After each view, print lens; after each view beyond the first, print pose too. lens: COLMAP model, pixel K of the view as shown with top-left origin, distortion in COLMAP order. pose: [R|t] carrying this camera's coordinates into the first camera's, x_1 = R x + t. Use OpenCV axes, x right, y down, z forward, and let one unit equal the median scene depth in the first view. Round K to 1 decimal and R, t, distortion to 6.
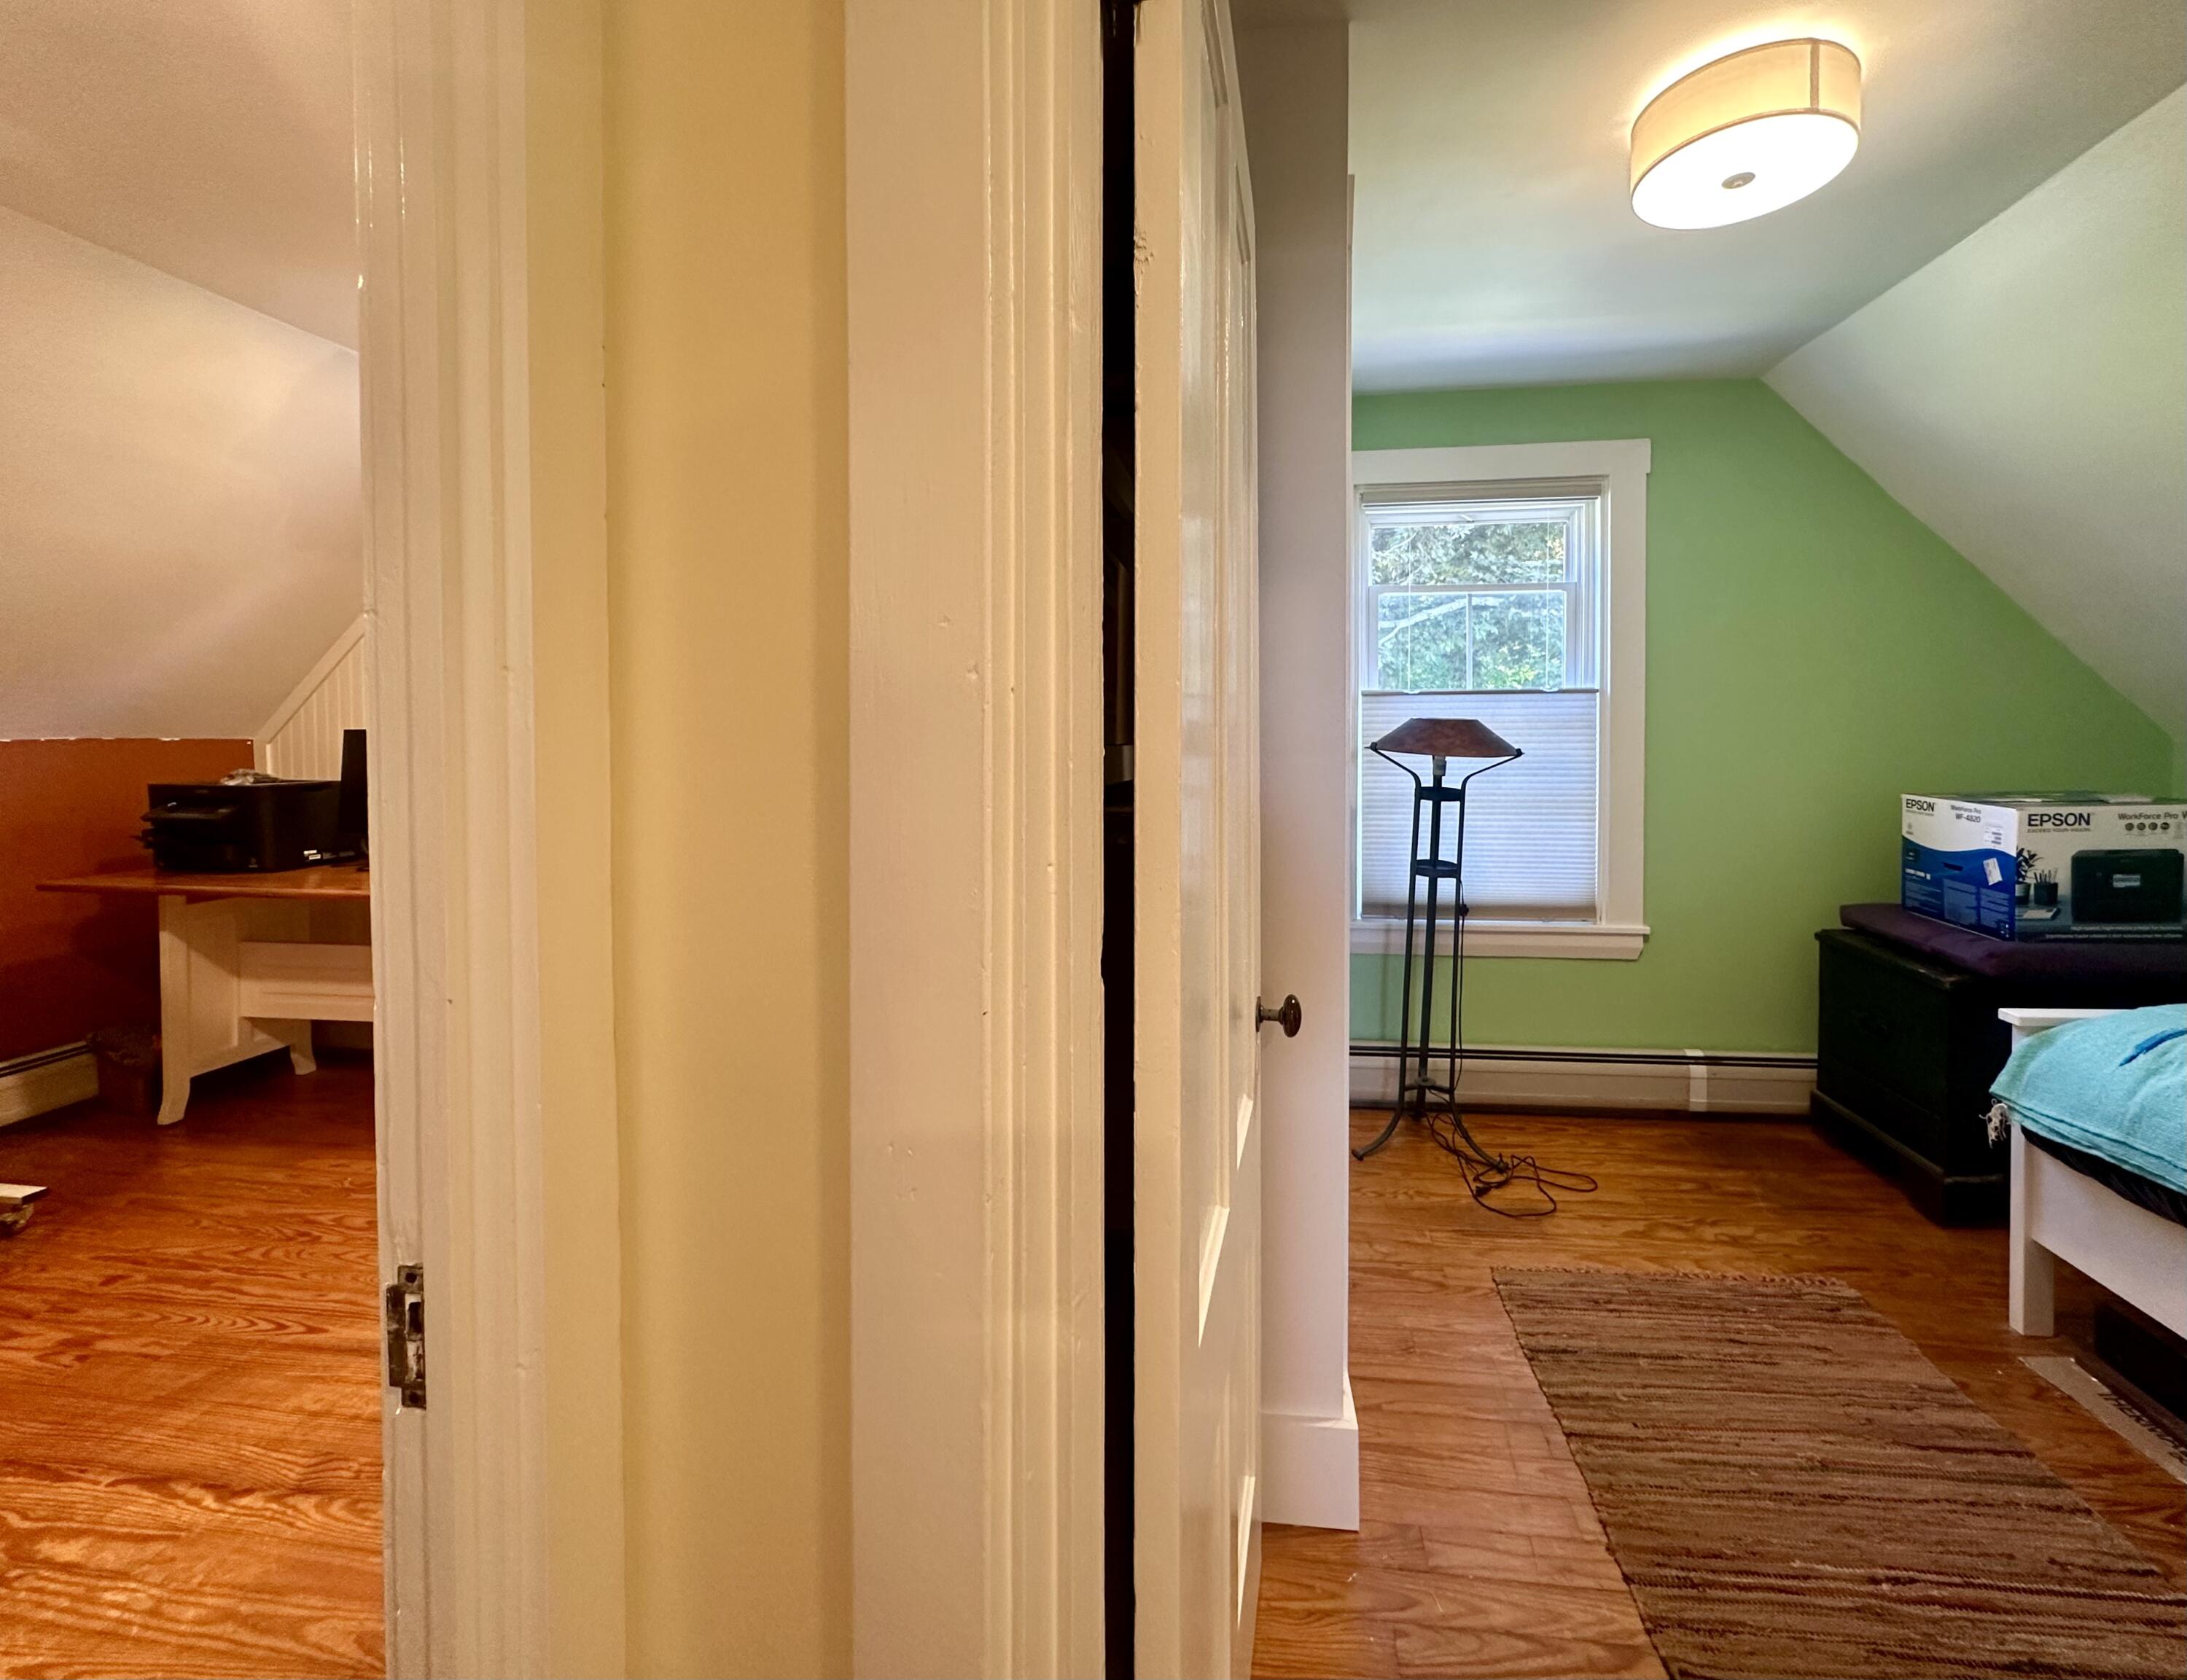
lens RADIAL K [[946.6, 0, 1149.5], [0, 946.6, 770.4], [0, 0, 1]] dist [-0.000986, 0.000092]
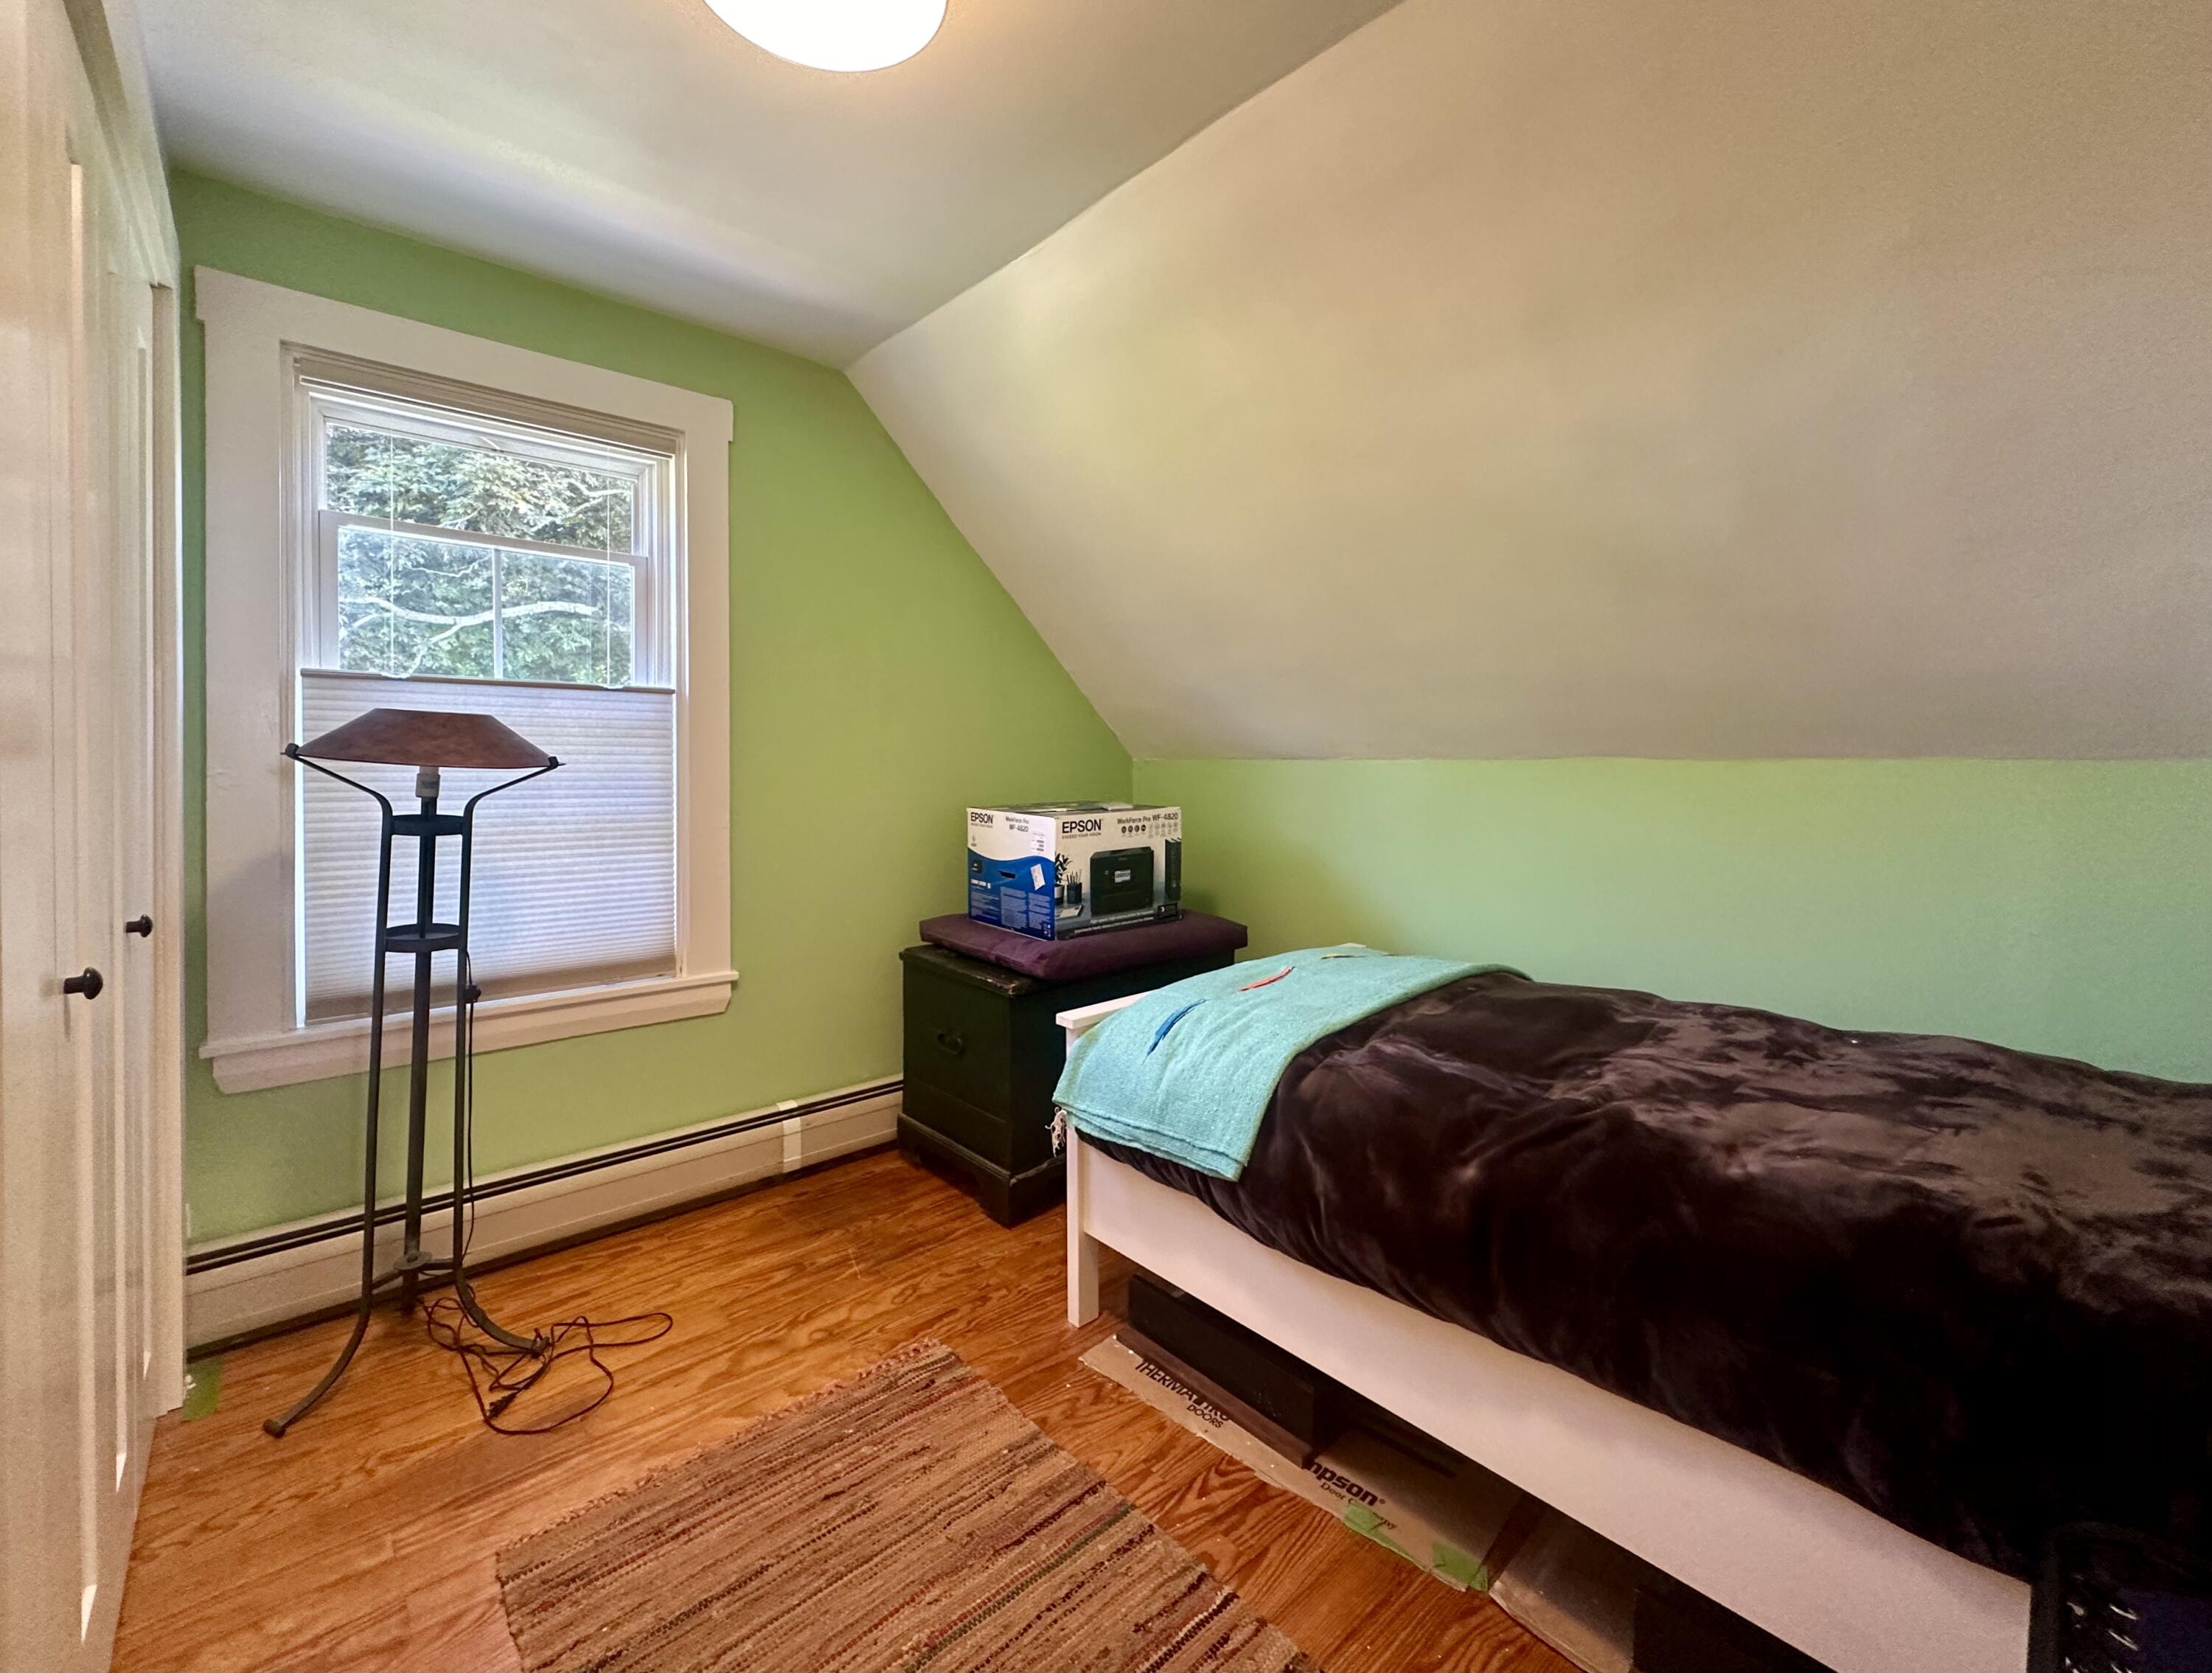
lens RADIAL K [[921.4, 0, 1102.7], [0, 921.4, 778.7], [0, 0, 1]] dist [-0.000612, -0.000021]
pose [[0.664771, -0.001098, 0.747046, 0.162063], [0.017918, 0.999735, -0.014475, 0.012099], [-0.746832, 0.023009, 0.664614, 0.252586]]
